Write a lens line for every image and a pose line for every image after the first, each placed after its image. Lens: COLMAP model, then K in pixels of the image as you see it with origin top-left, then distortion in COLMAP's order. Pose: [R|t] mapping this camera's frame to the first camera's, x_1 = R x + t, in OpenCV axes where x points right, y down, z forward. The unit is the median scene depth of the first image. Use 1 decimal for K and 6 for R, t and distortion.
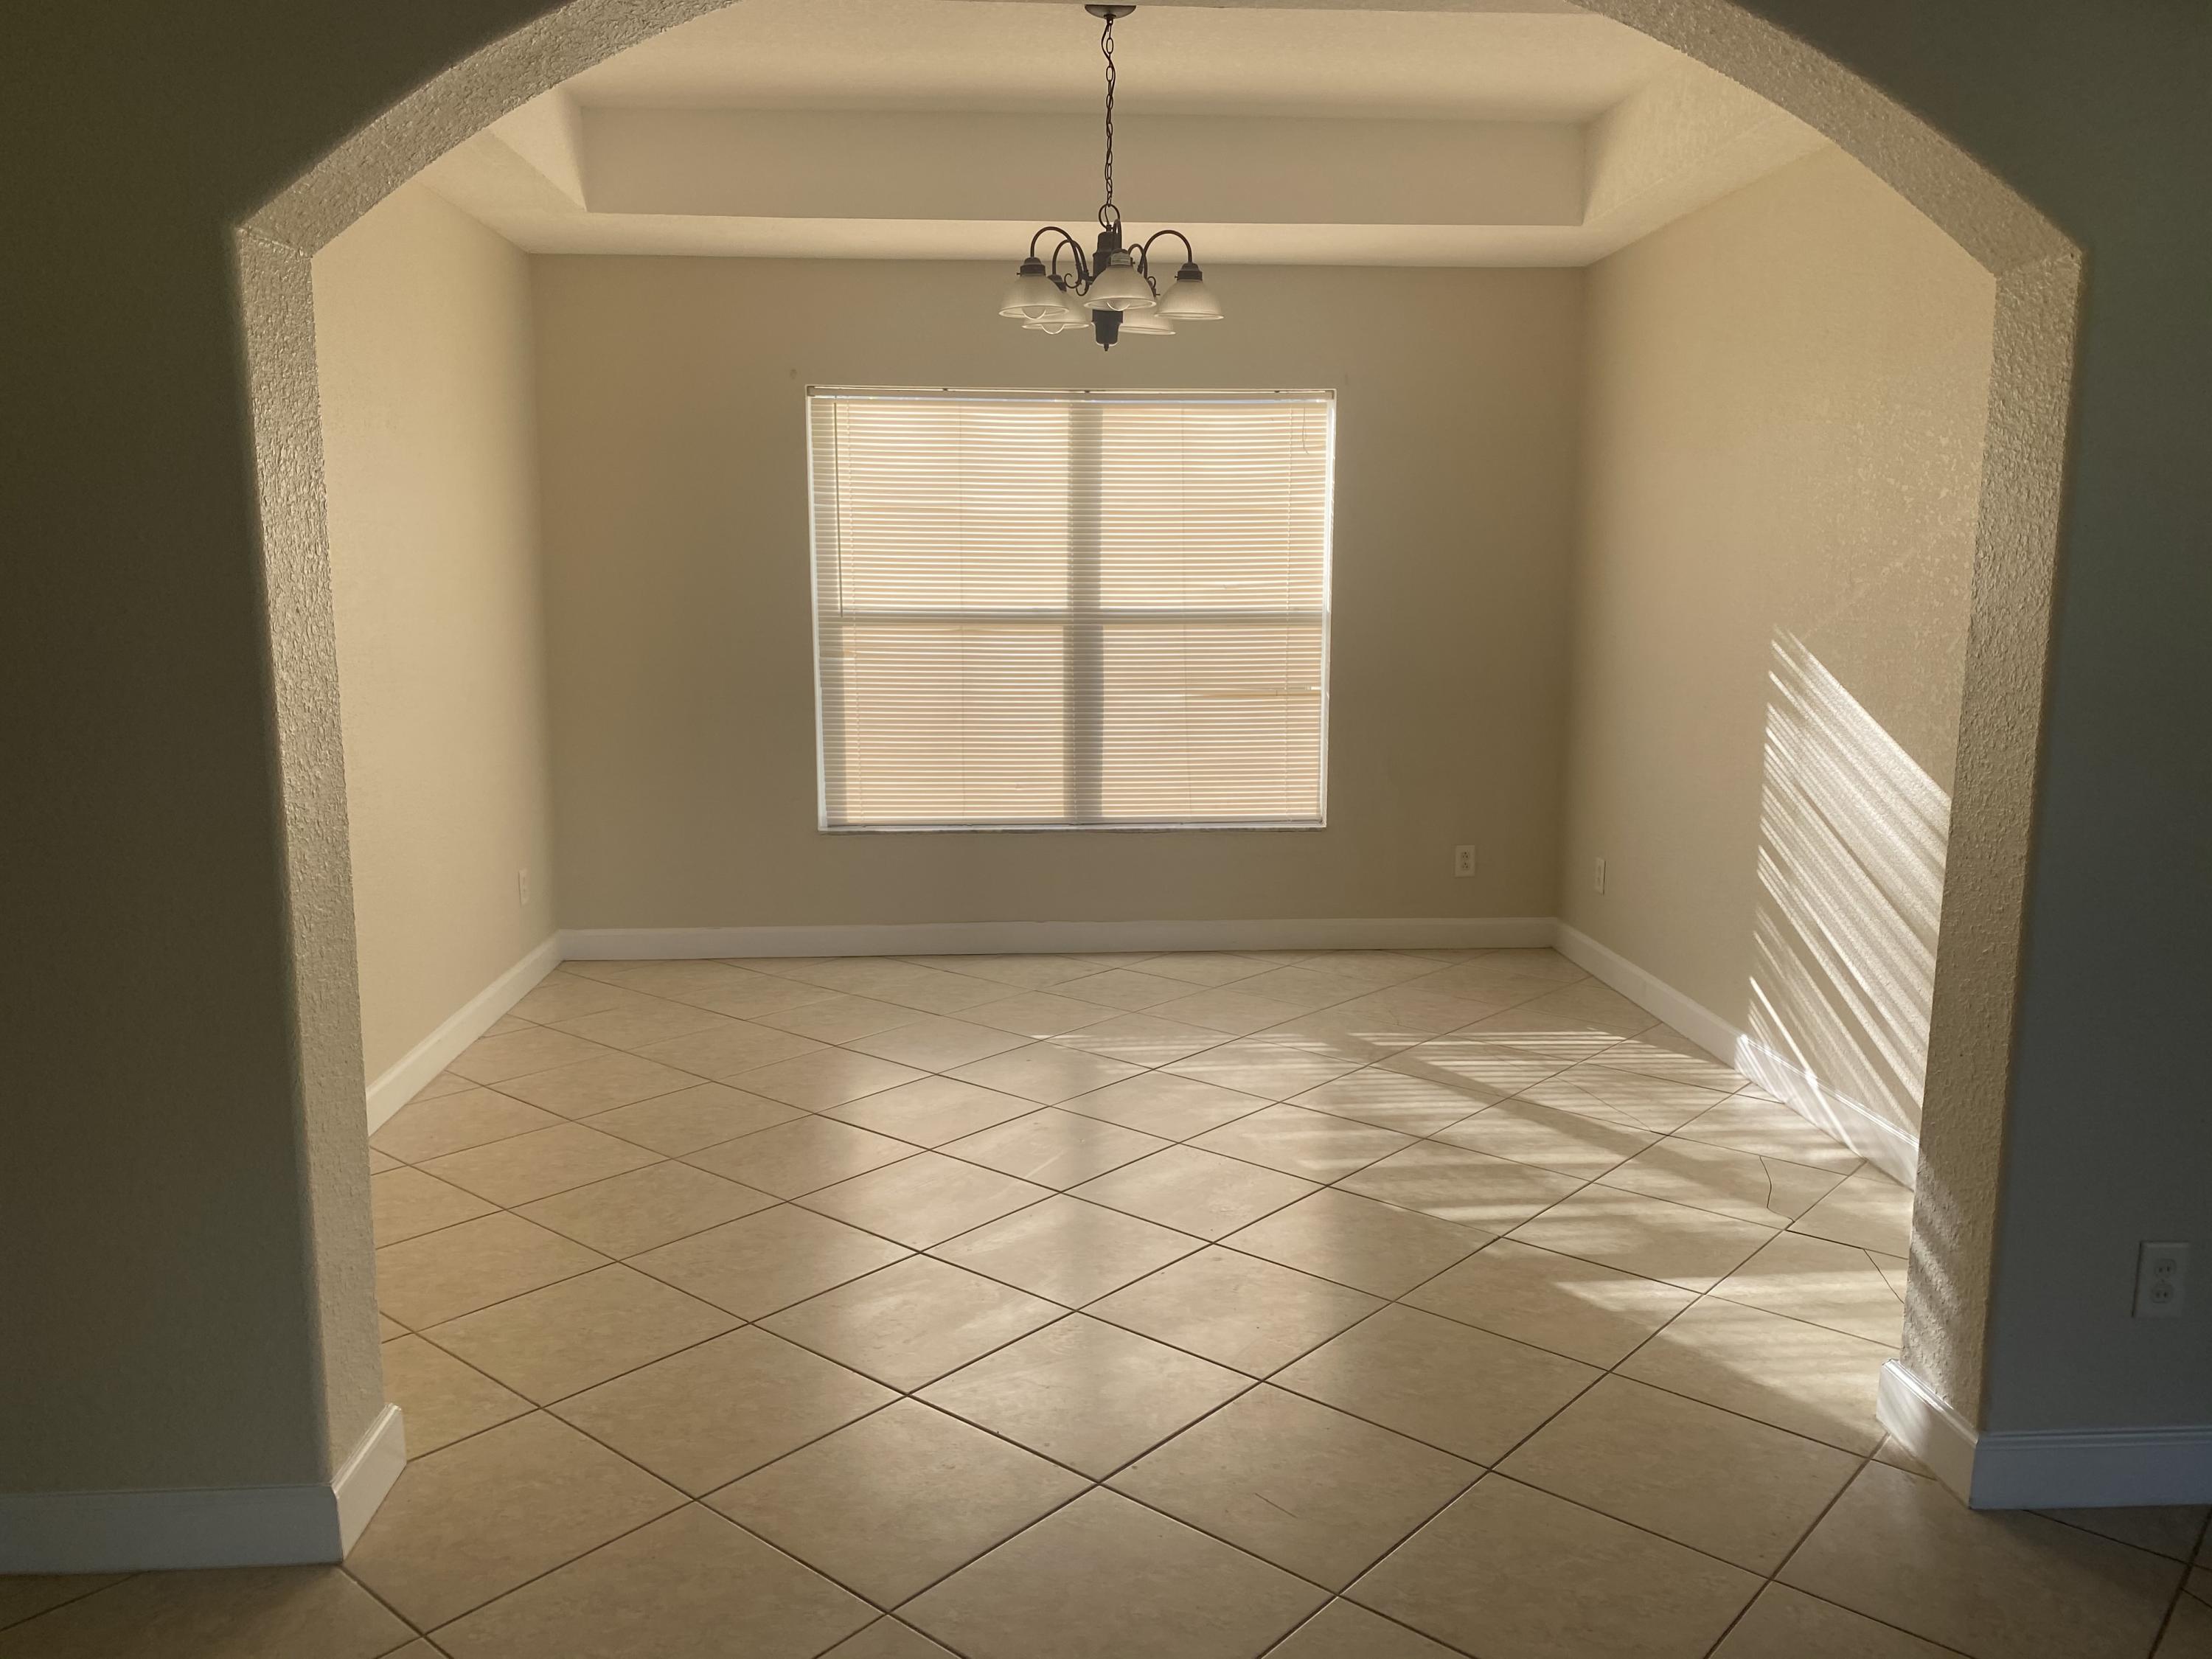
lens RADIAL K [[1689.7, 0, 1105.6], [0, 1689.7, 829.3], [0, 0, 1]] dist [-0.001573, -0.001278]
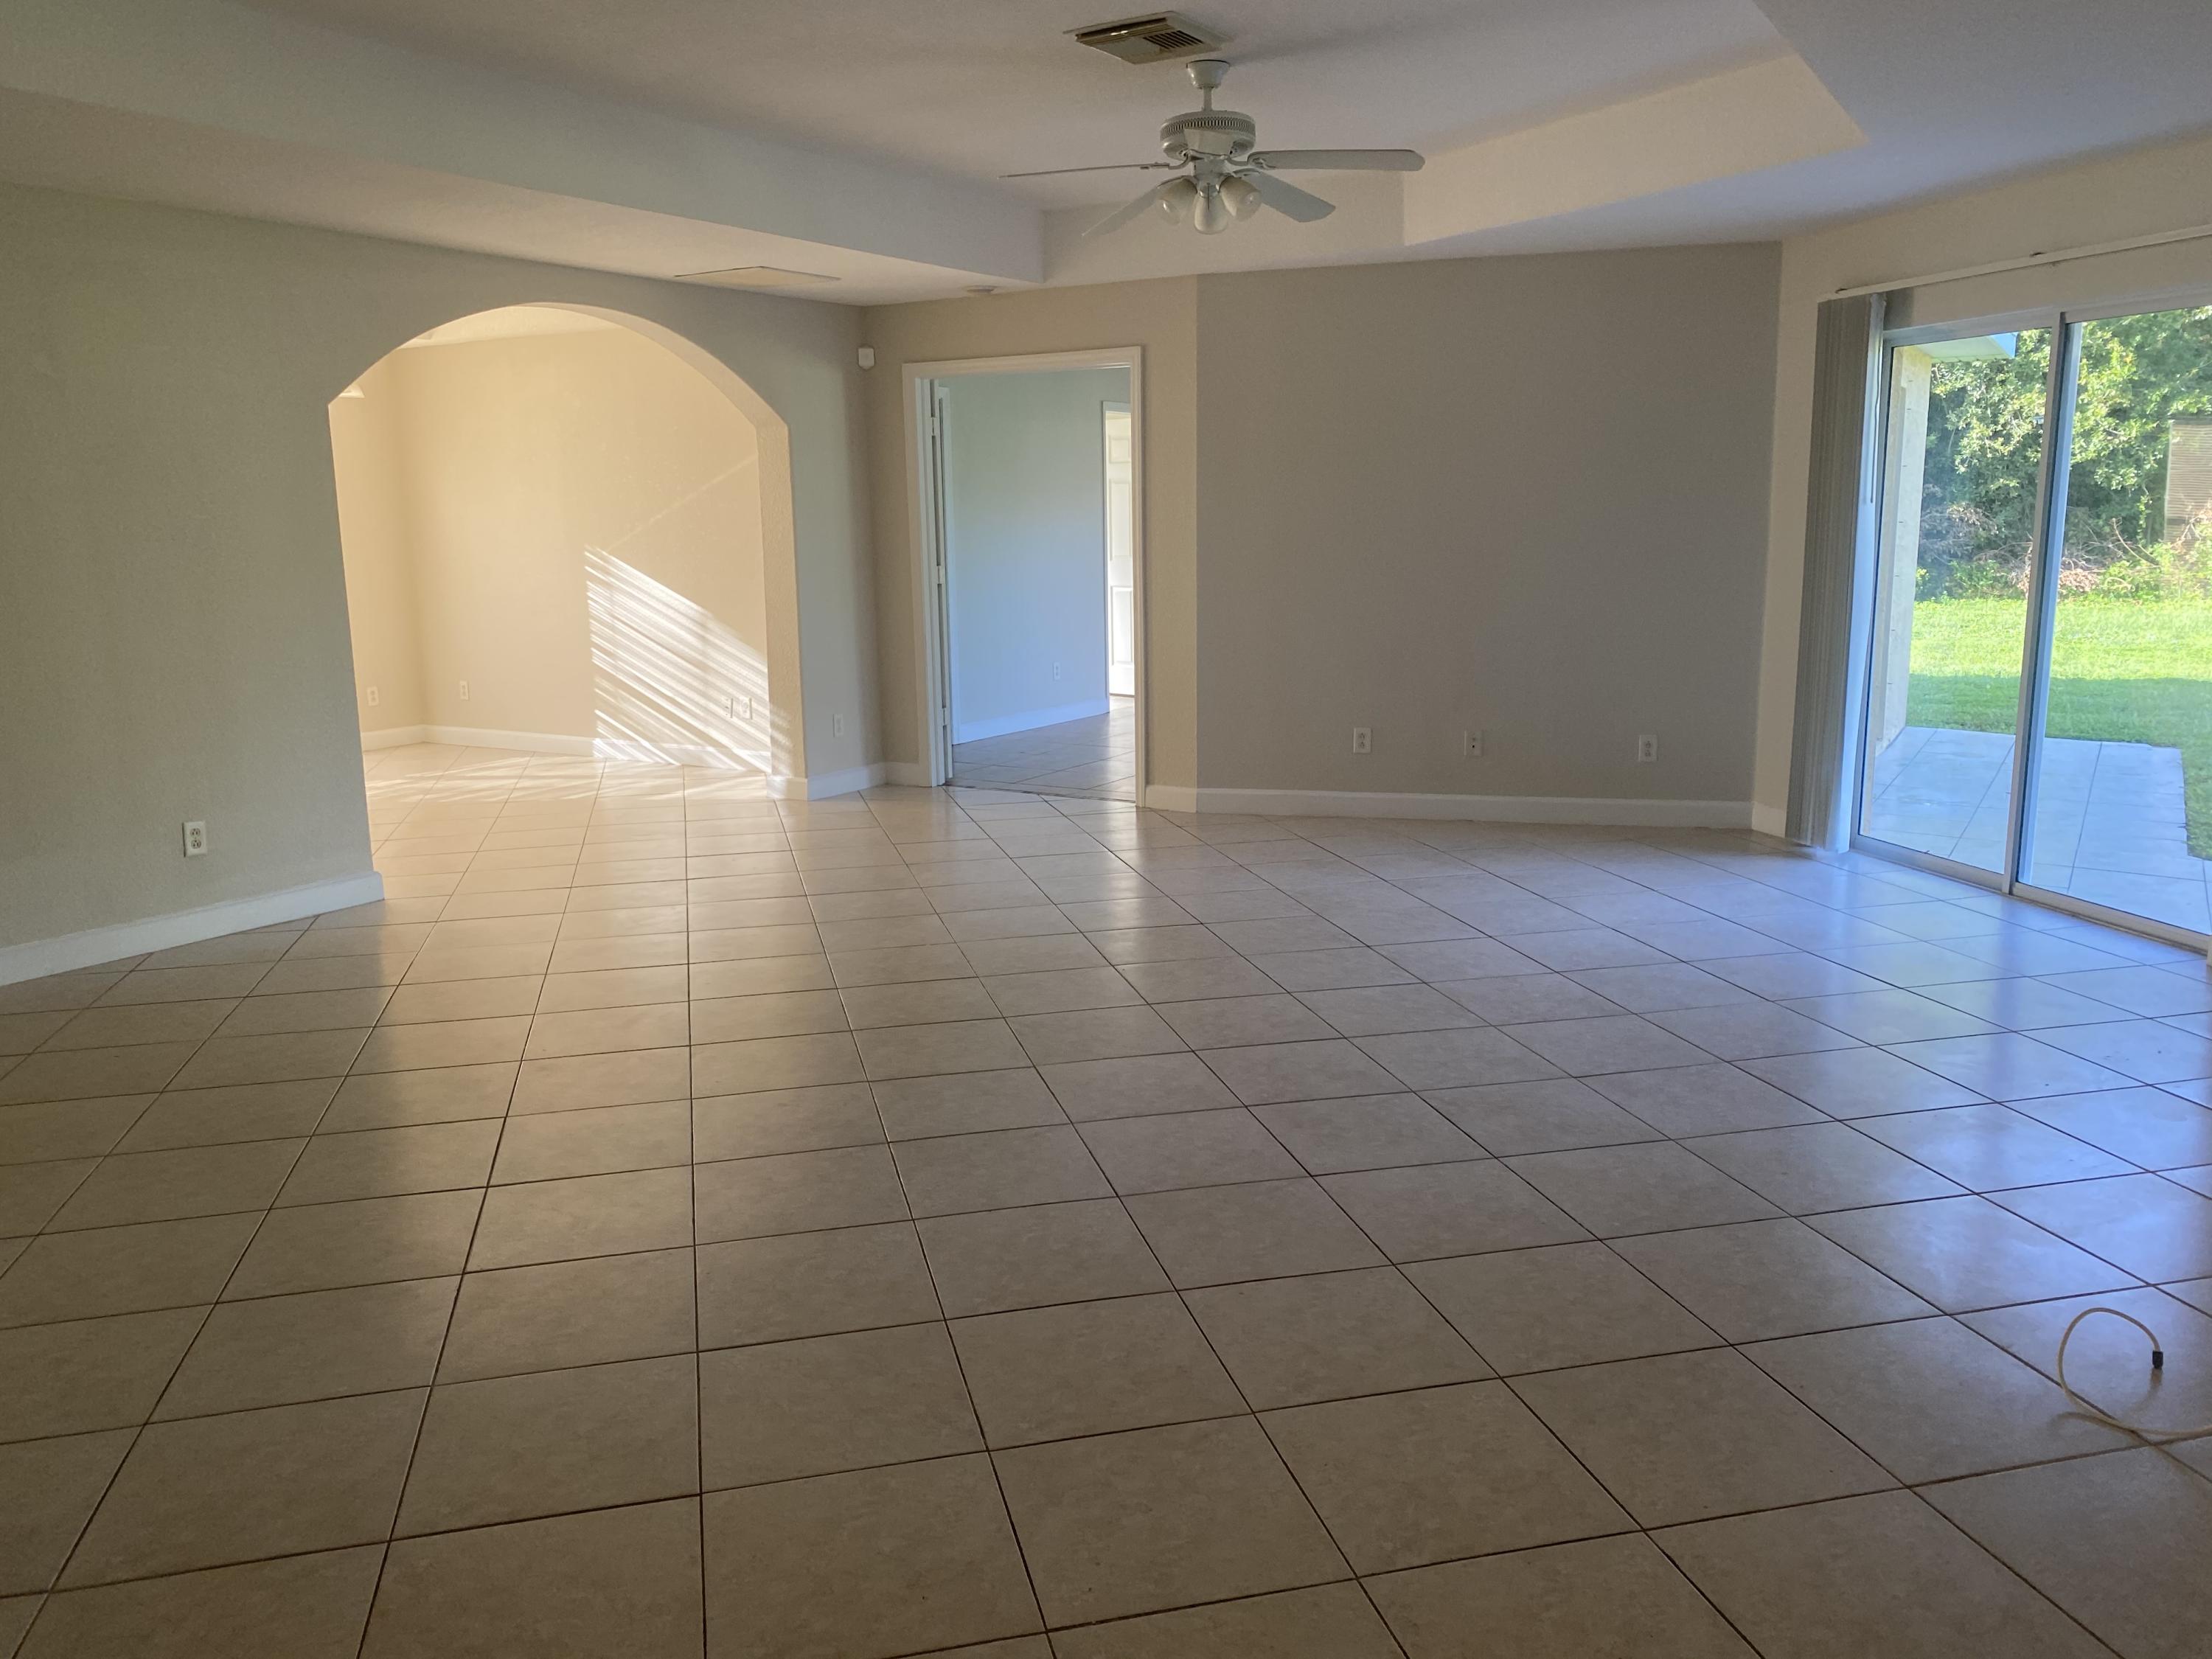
lens RADIAL K [[1689.7, 0, 1106.3], [0, 1689.7, 827.7], [0, 0, 1]] dist [-0.001573, -0.001278]
pose [[0.567685, -0.168501, 0.805817, -1.046728], [0.146898, 0.983853, 0.102243, 0.114999], [-0.810034, 0.060331, 0.583271, -0.800320]]
